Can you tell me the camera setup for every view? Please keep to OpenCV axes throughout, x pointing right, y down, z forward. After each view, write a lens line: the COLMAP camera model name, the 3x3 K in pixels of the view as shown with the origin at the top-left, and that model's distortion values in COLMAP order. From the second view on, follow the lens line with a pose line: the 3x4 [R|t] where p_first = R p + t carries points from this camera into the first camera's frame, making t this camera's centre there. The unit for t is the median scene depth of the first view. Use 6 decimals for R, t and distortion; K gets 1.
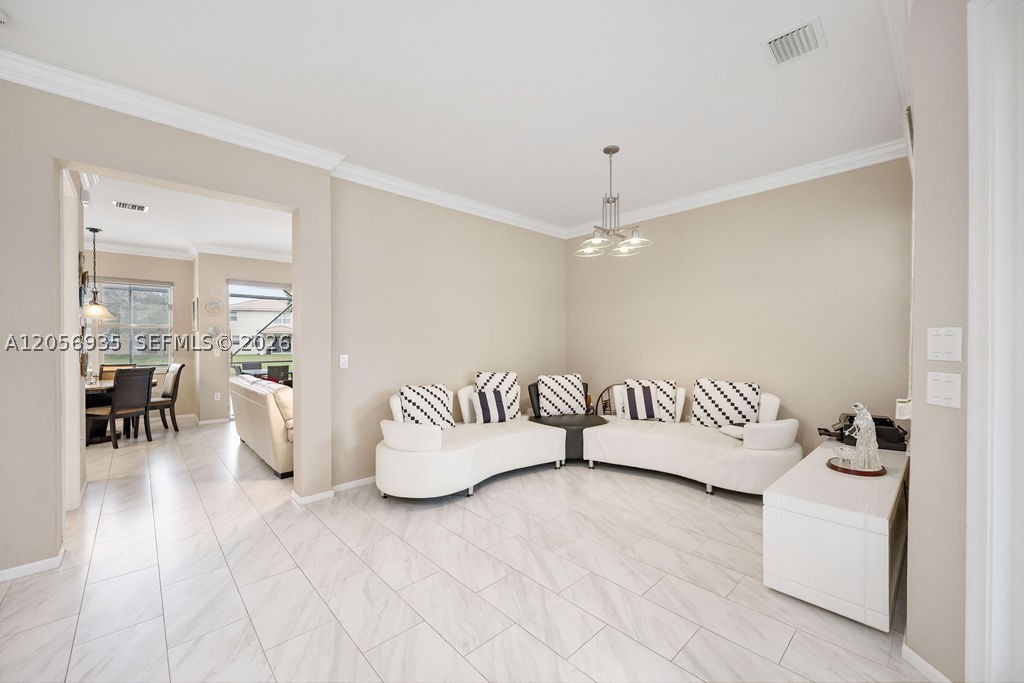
lens RADIAL K [[402.8, 0, 512.0], [0, 402.8, 341.5], [0, 0, 1]] dist [-0.001085, -0.000119]
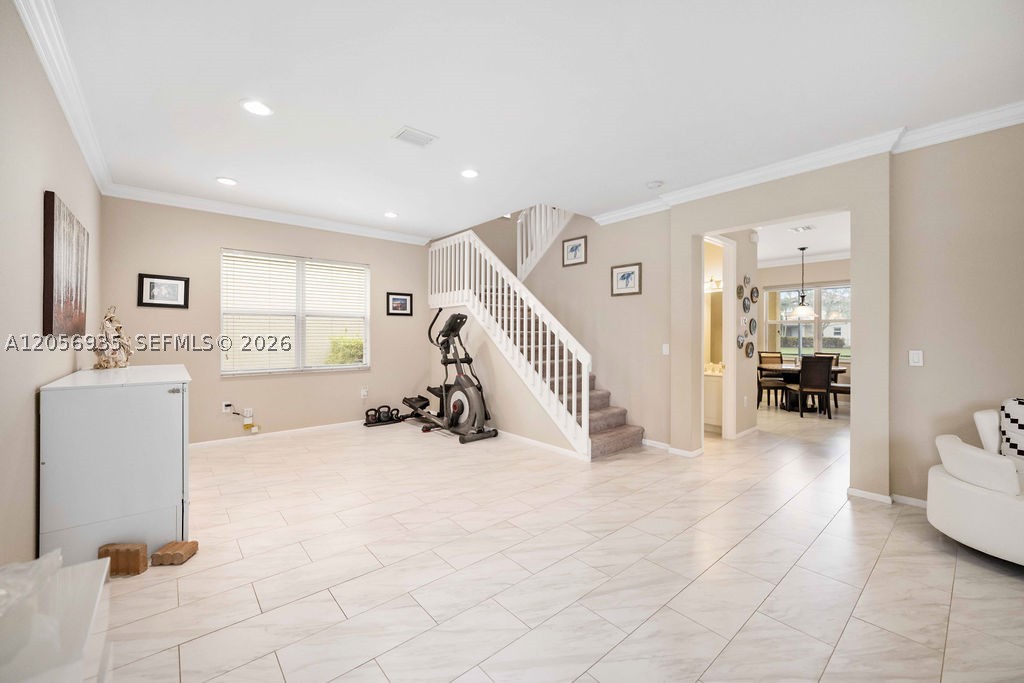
lens RADIAL K [[402.8, 0, 512.0], [0, 402.8, 341.5], [0, 0, 1]] dist [-0.001085, -0.000119]
pose [[-0.034028, 0.019498, -0.999231, 0.479315], [-0.002254, 0.999806, 0.019586, -0.001454], [0.999418, 0.002919, -0.033978, 0.159174]]
